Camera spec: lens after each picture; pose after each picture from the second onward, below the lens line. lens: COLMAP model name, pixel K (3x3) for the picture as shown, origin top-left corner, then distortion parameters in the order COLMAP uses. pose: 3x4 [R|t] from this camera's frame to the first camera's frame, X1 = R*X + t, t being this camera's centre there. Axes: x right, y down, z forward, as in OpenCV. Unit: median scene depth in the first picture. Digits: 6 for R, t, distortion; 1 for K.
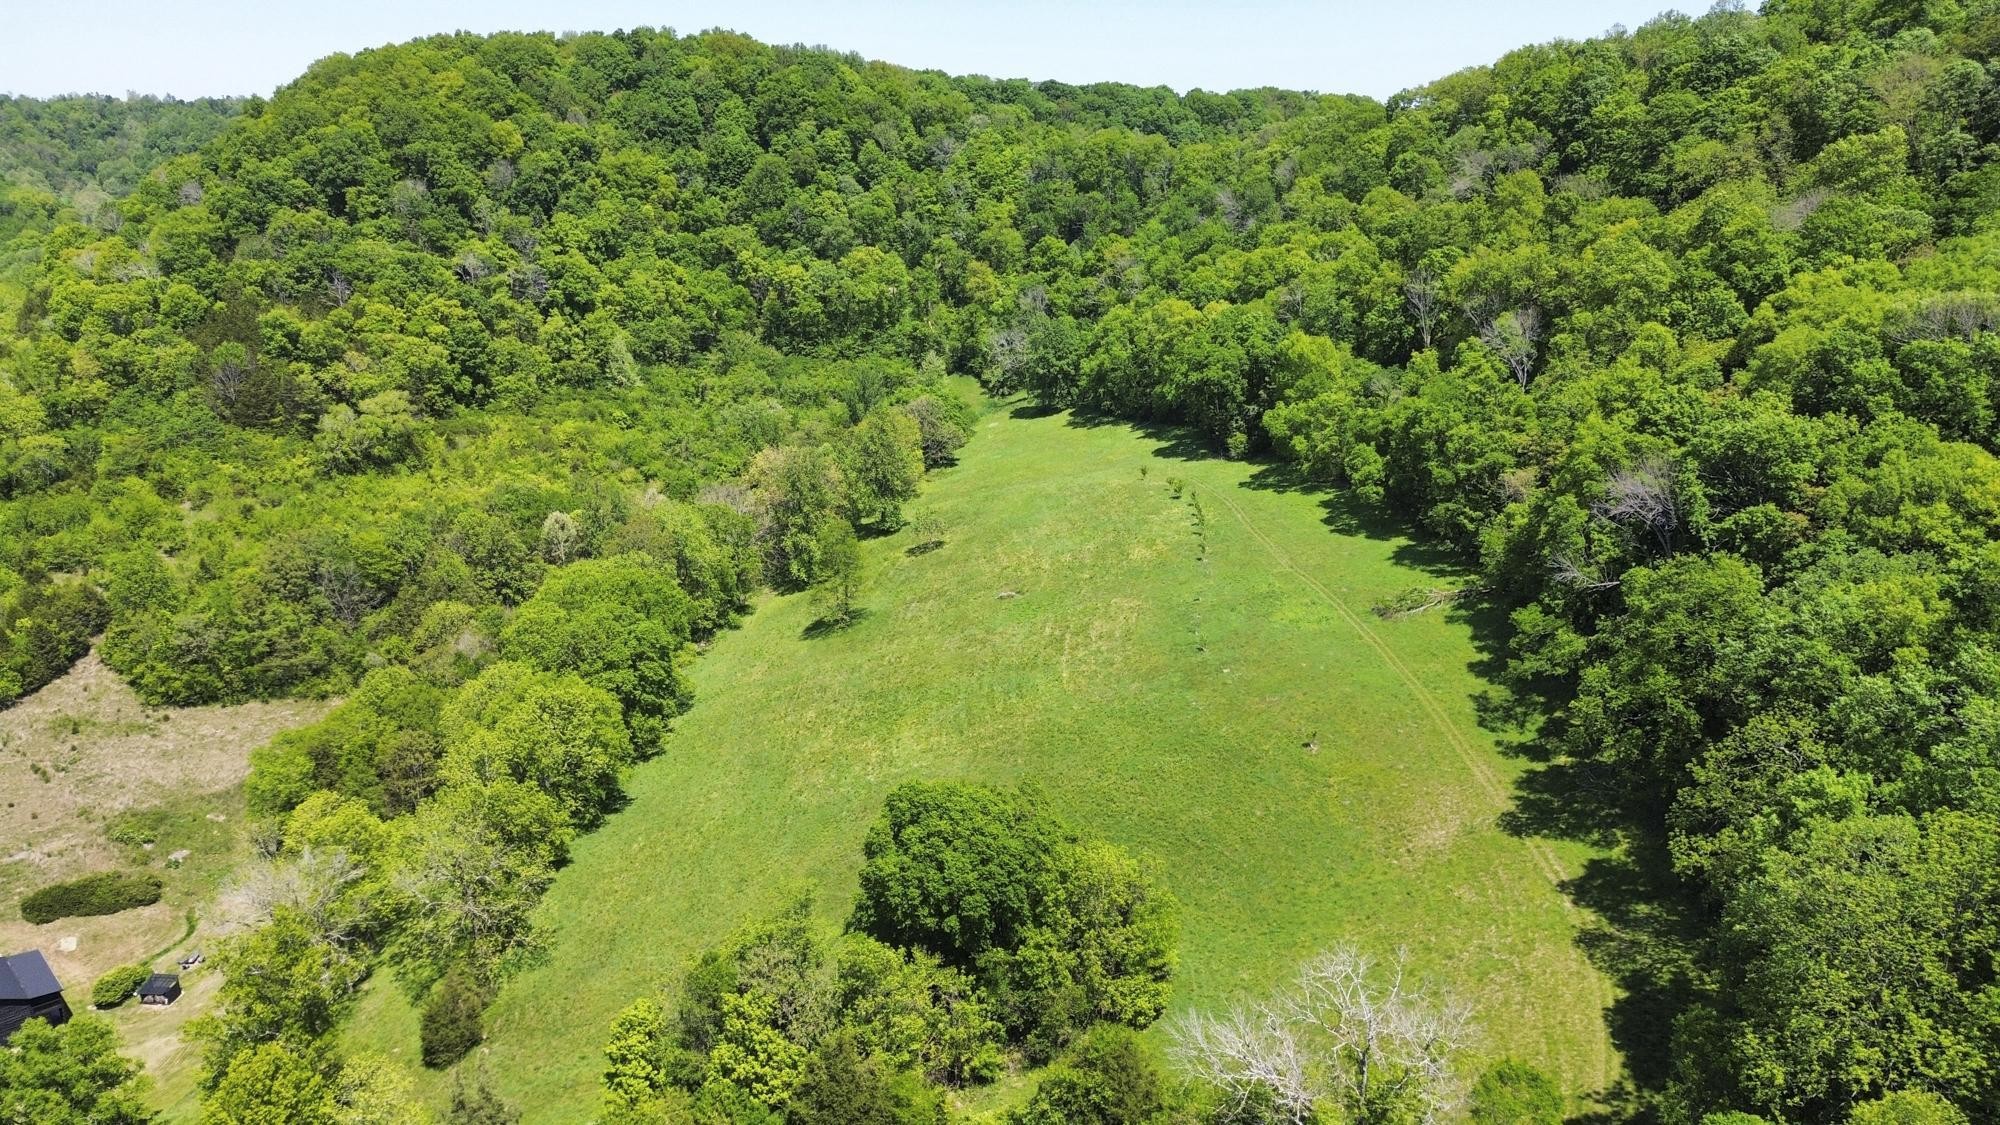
lens RADIAL K [[1431.2, 0, 1000.0], [0, 1431.2, 555.7], [0, 0, 1]] dist [0.069726, -0.064367]
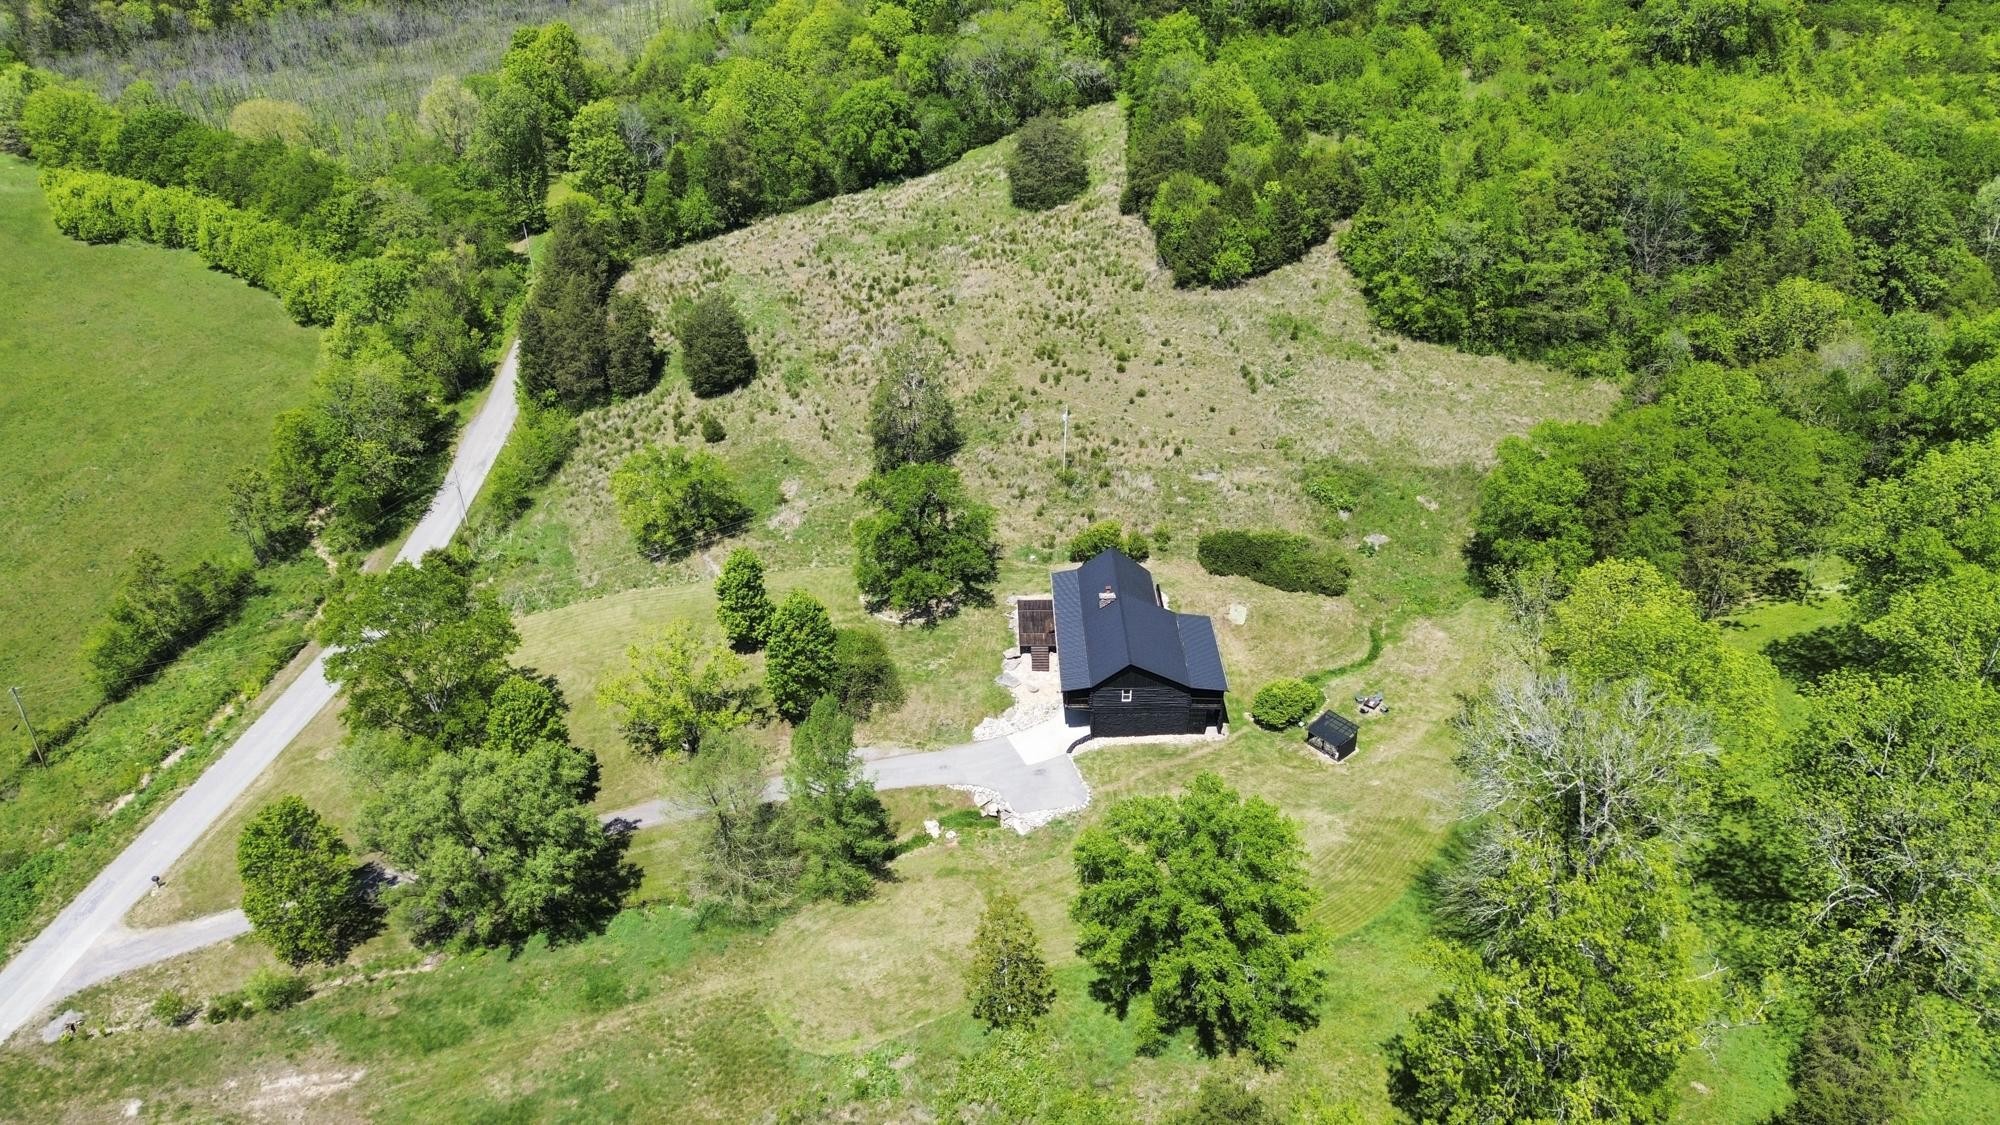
lens RADIAL K [[1431.2, 0, 1000.8], [0, 1431.2, 558.3], [0, 0, 1]] dist [0.069726, -0.064367]
pose [[0.725344, 0.356208, -0.589060, -0.225458], [-0.200181, 0.927877, 0.314598, 0.015298], [0.658638, -0.110273, 0.744336, 0.268820]]
